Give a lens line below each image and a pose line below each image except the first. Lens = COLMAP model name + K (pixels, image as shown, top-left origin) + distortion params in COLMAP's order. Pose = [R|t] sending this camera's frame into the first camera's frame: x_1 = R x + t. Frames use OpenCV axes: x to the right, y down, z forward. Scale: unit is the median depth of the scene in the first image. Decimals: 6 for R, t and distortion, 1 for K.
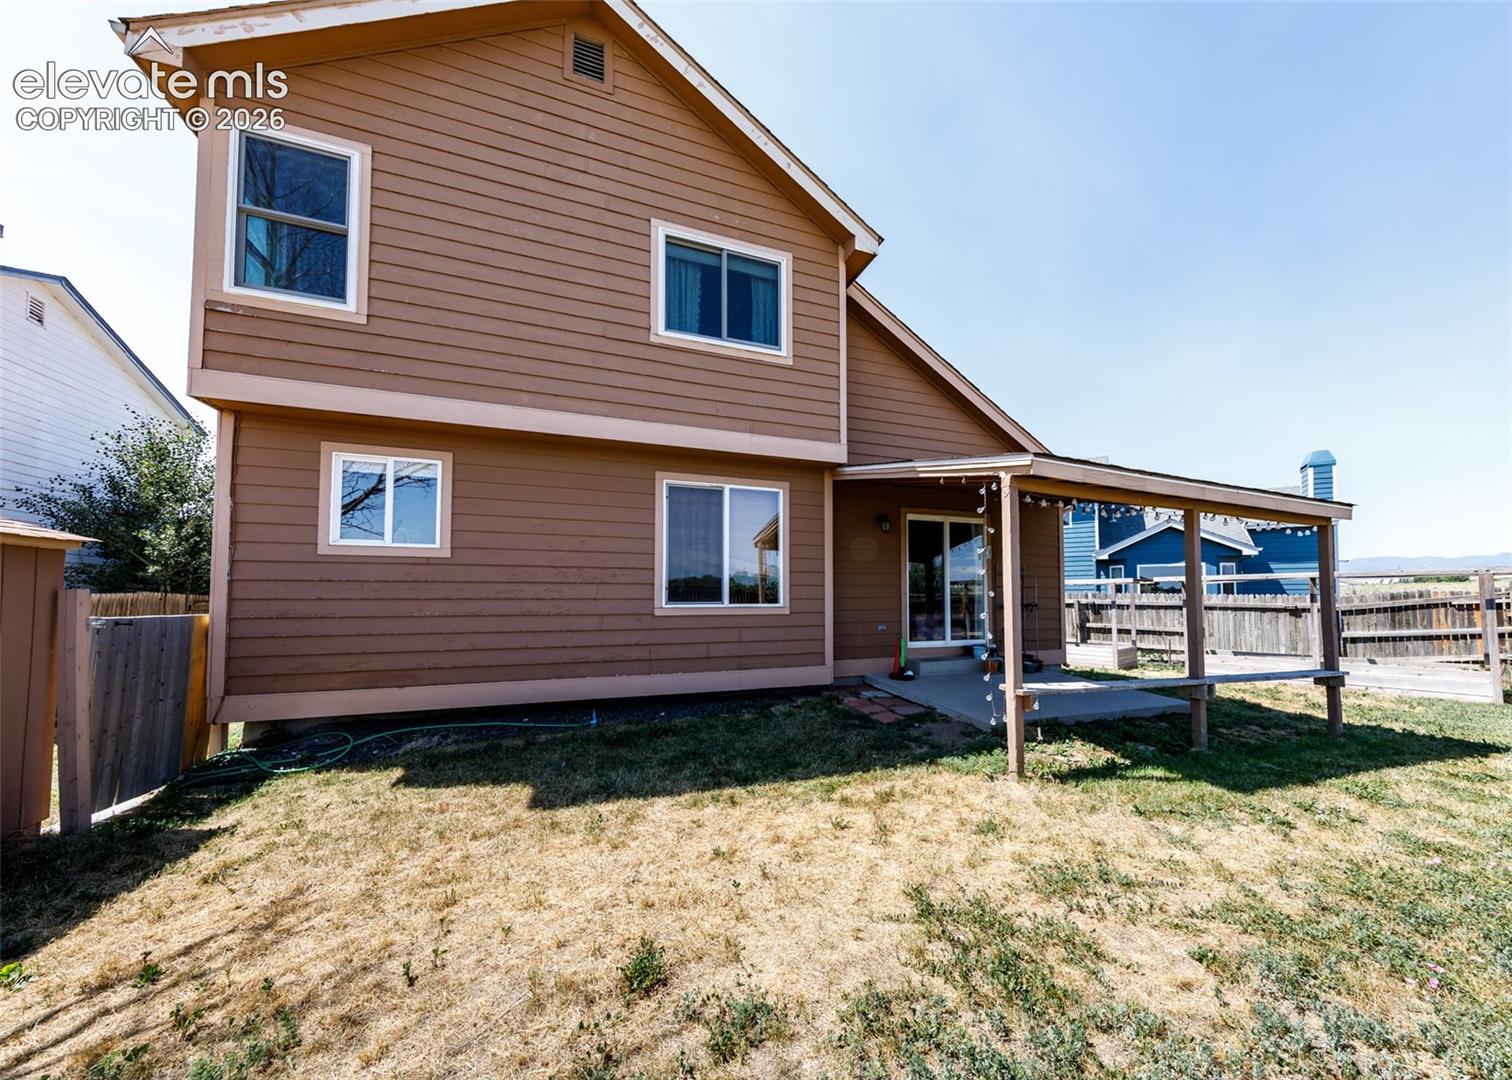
lens RADIAL K [[523.1, 0, 770.8], [0, 523.1, 572.6], [0, 0, 1]] dist [0.005240, 0.000347]
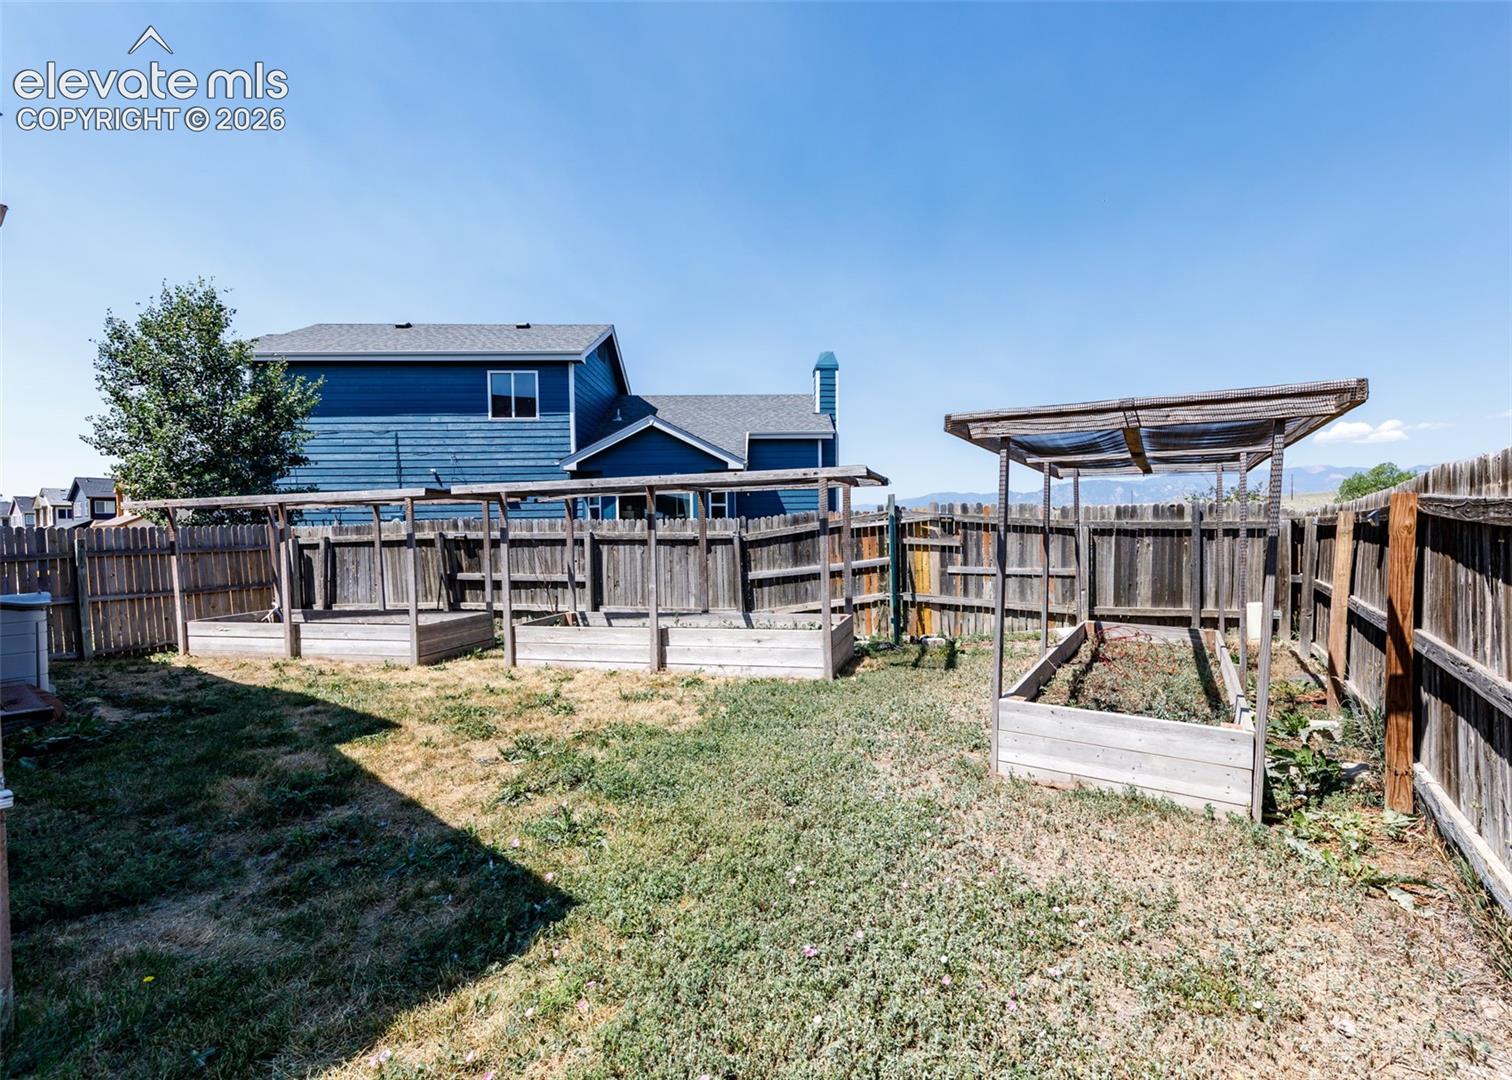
lens RADIAL K [[679.7, 0, 800.2], [0, 679.7, 537.4], [0, 0, 1]] dist [0.004930, -0.001074]
pose [[0.791564, -0.023015, 0.610652, 0.897156], [-0.010833, 0.998605, 0.051679, 0.031412], [-0.610990, -0.047522, 0.790211, 0.383818]]
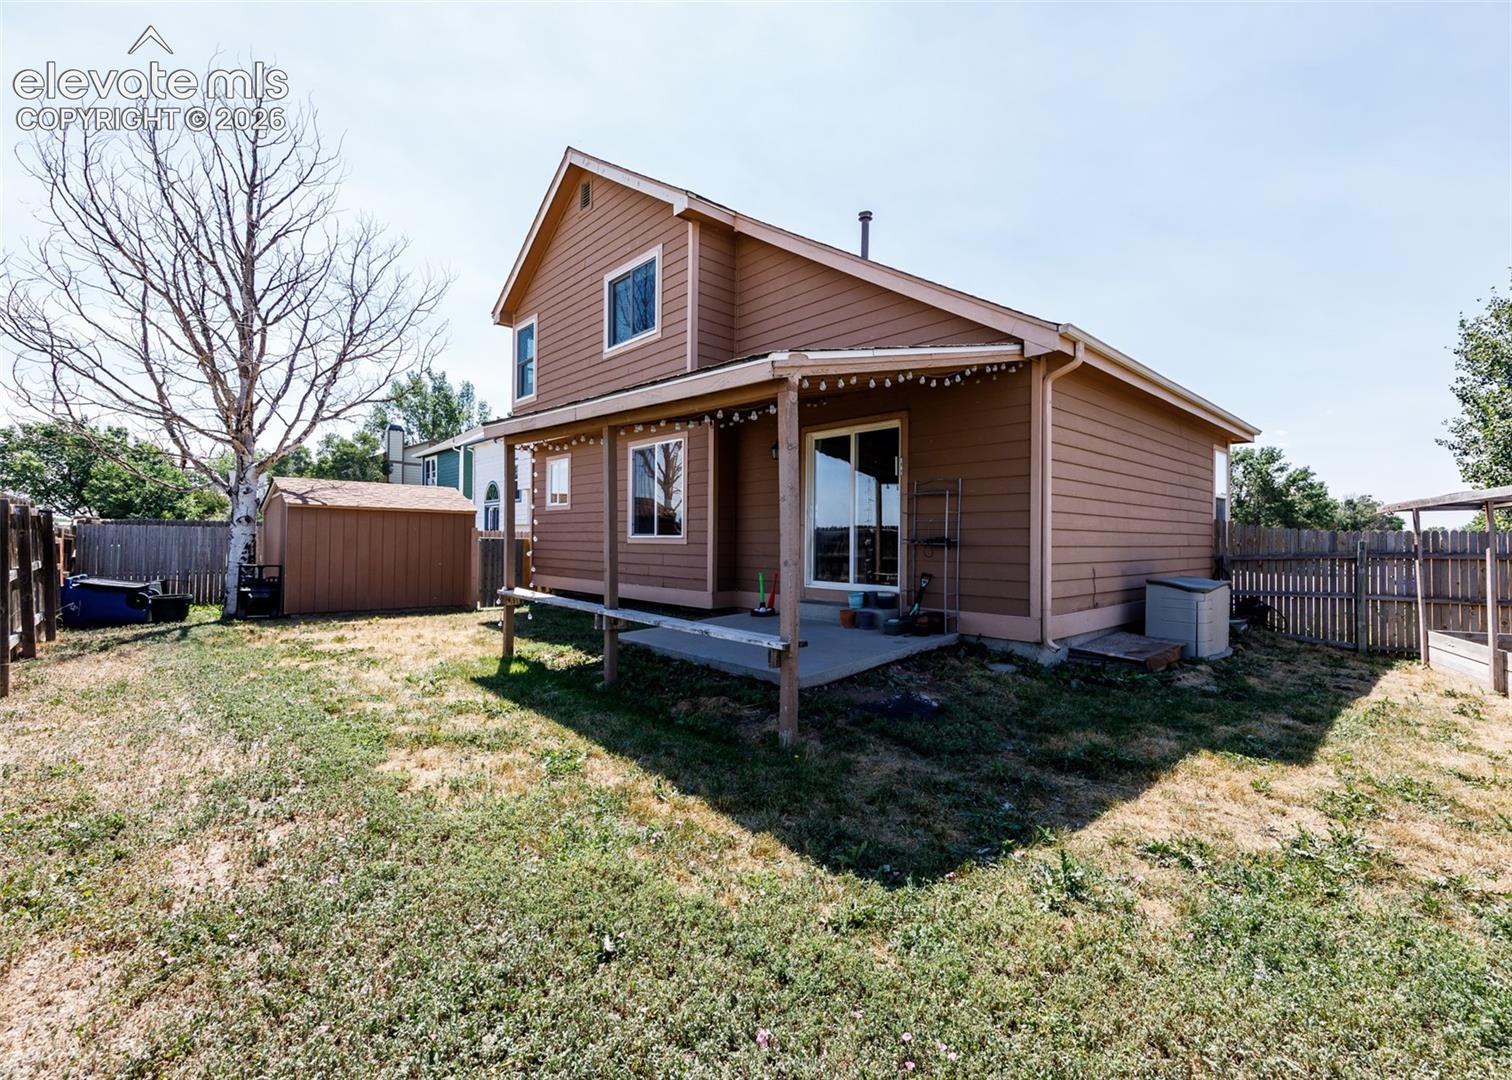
lens RADIAL K [[661.2, 0, 753.6], [0, 661.2, 531.6], [0, 0, 1]] dist [0.001301, 0.000125]
pose [[0.372472, -0.009227, -0.927998, 1.257743], [0.034190, 0.999408, 0.003786, 0.043252], [0.927413, -0.033138, 0.372567, 0.507297]]
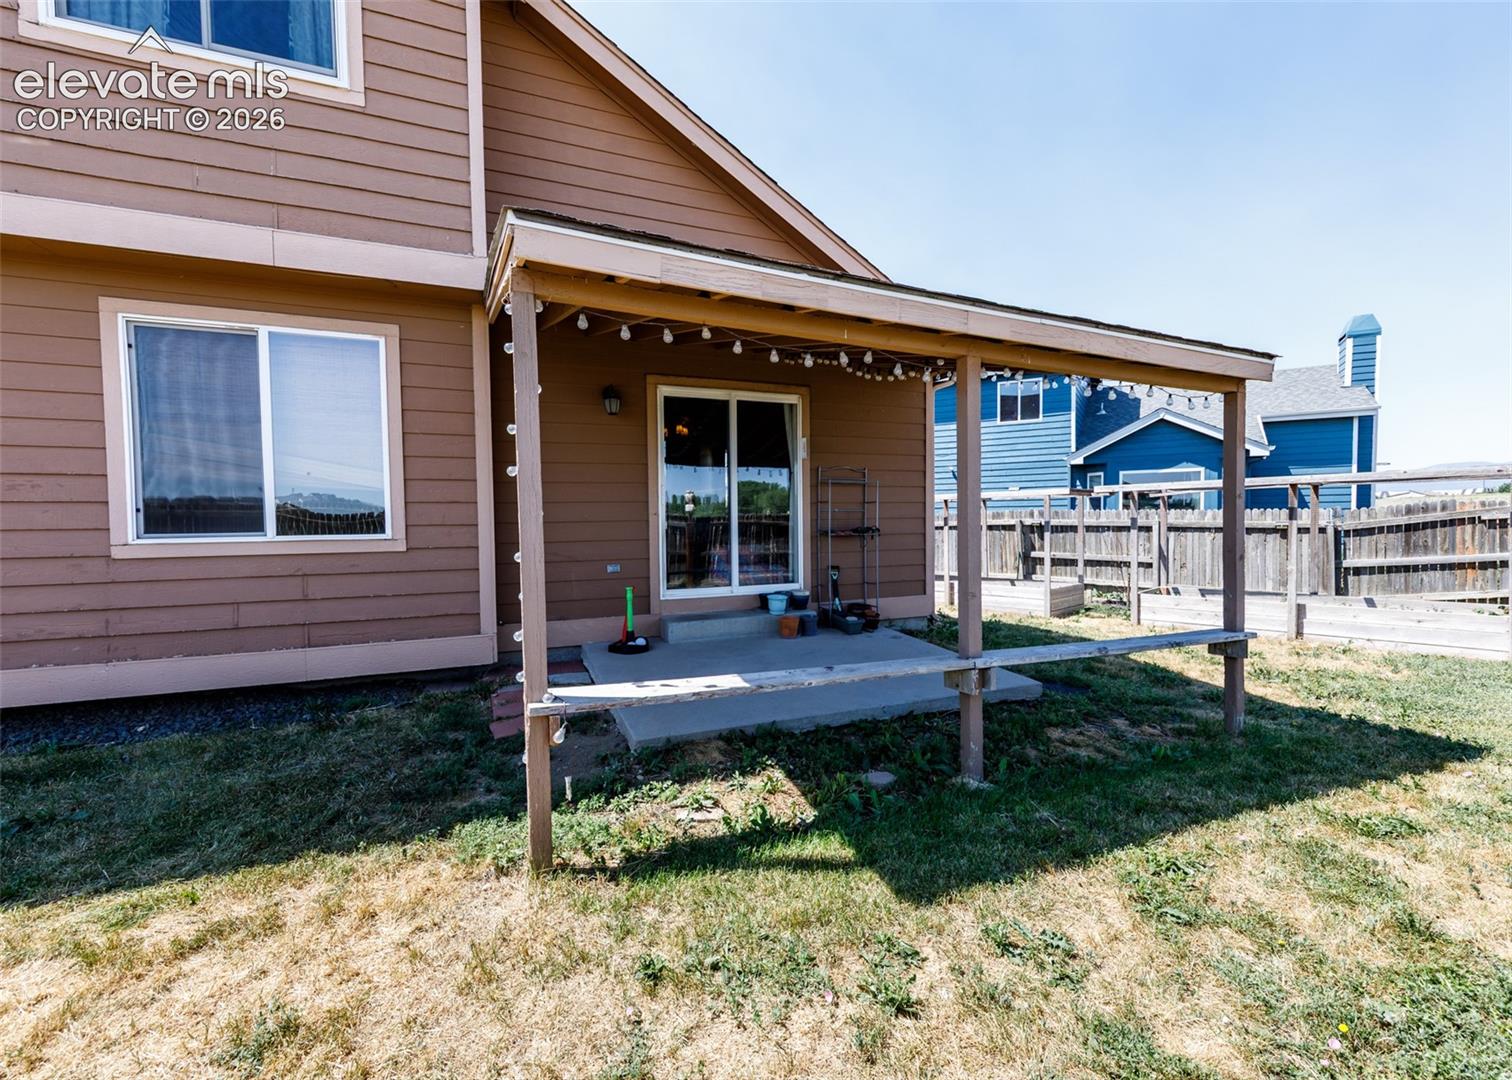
lens RADIAL K [[679.7, 0, 754.1], [0, 679.7, 538.3], [0, 0, 1]] dist [0.004930, -0.001074]
pose [[0.998168, -0.014036, 0.058860, 0.332665], [0.009651, 0.997202, 0.074124, 0.009793], [-0.059736, -0.073420, 0.995510, 0.180518]]
